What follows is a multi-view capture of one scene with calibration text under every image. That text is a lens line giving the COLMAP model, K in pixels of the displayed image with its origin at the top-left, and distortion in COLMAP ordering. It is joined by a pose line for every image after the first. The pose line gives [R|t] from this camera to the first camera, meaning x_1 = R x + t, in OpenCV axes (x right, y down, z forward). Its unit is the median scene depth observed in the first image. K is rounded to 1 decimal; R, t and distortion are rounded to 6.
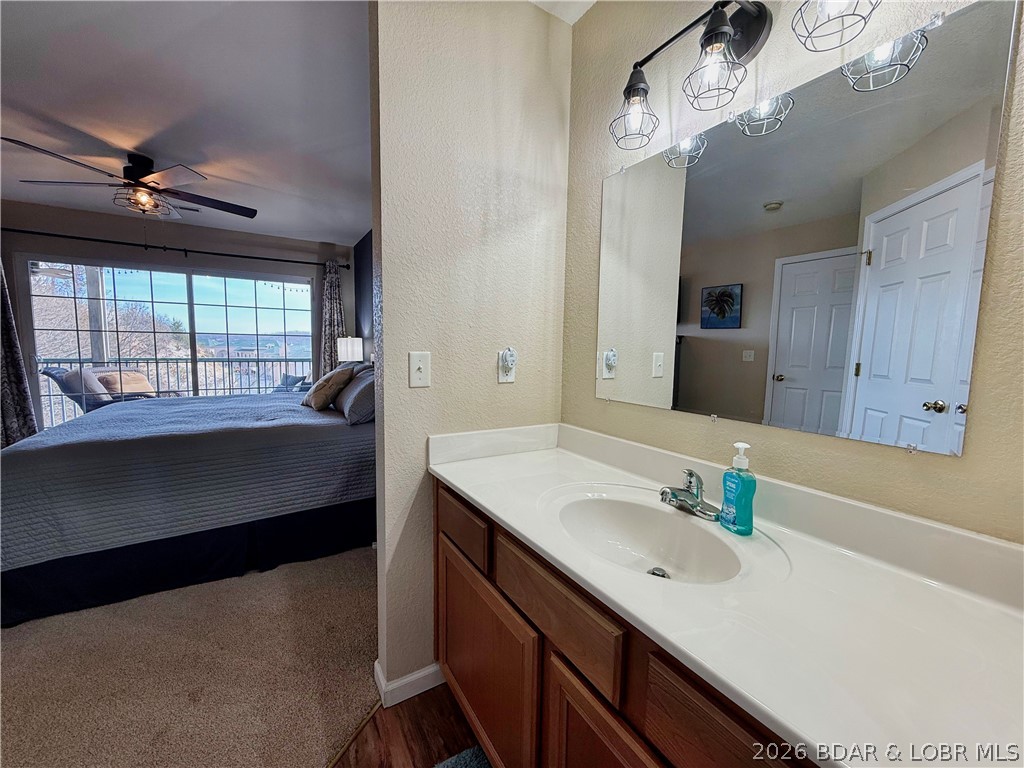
lens RADIAL K [[409.5, 0, 510.6], [0, 409.5, 387.8], [0, 0, 1]] dist [-0.002233, -0.000798]
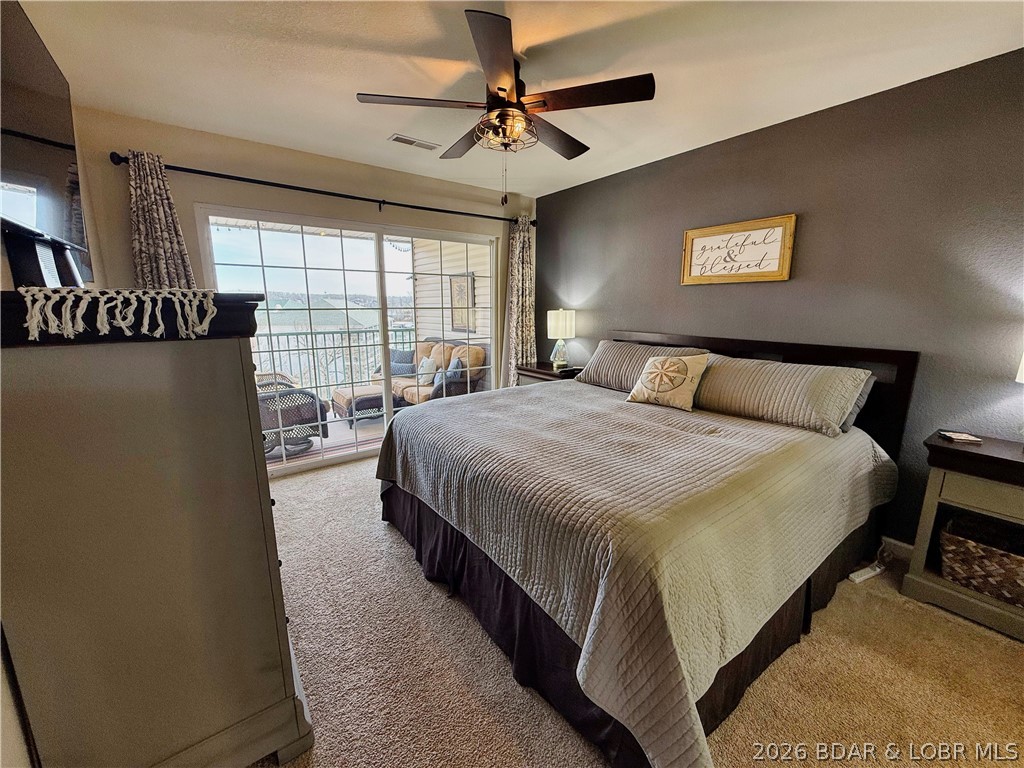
lens RADIAL K [[409.5, 0, 507.3], [0, 409.5, 380.0], [0, 0, 1]] dist [-0.002233, -0.000798]
pose [[0.995724, -0.029672, 0.087482, -0.554453], [0.022100, 0.996025, 0.086294, -0.052758], [-0.089694, -0.083992, 0.992421, 0.153876]]
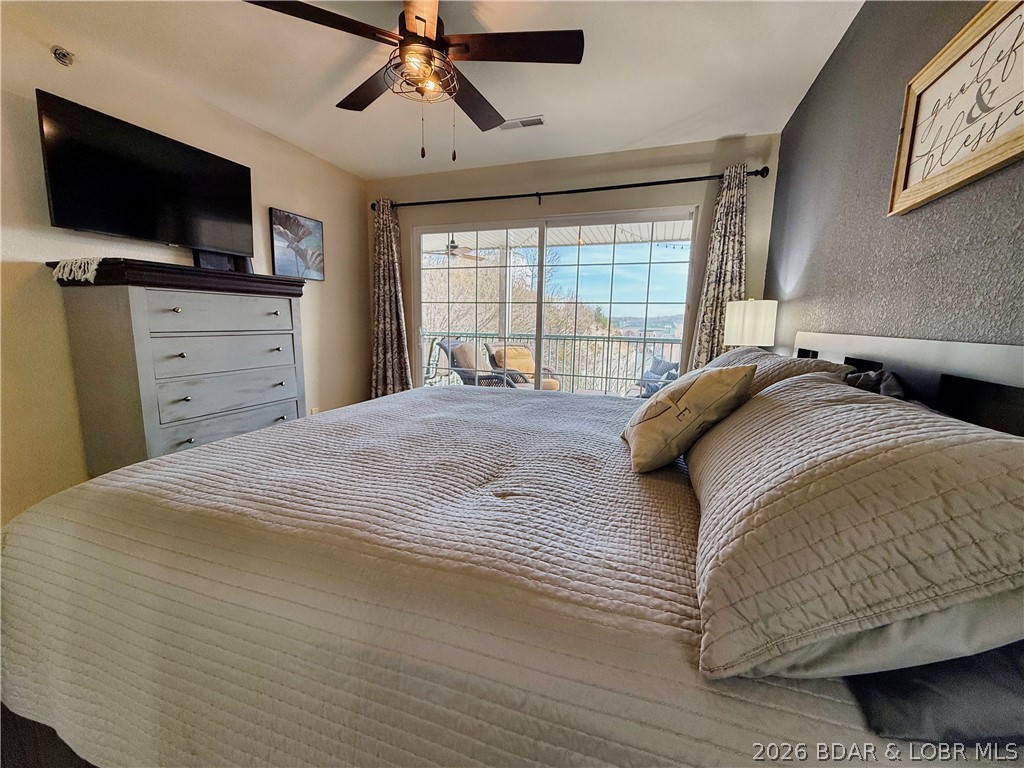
lens RADIAL K [[409.5, 0, 512.6], [0, 409.5, 387.2], [0, 0, 1]] dist [-0.002233, -0.000798]
pose [[0.629213, 0.118166, -0.768198, -0.161933], [-0.085958, 0.992892, 0.082324, -0.028473], [0.772465, 0.014233, 0.634898, 0.412302]]
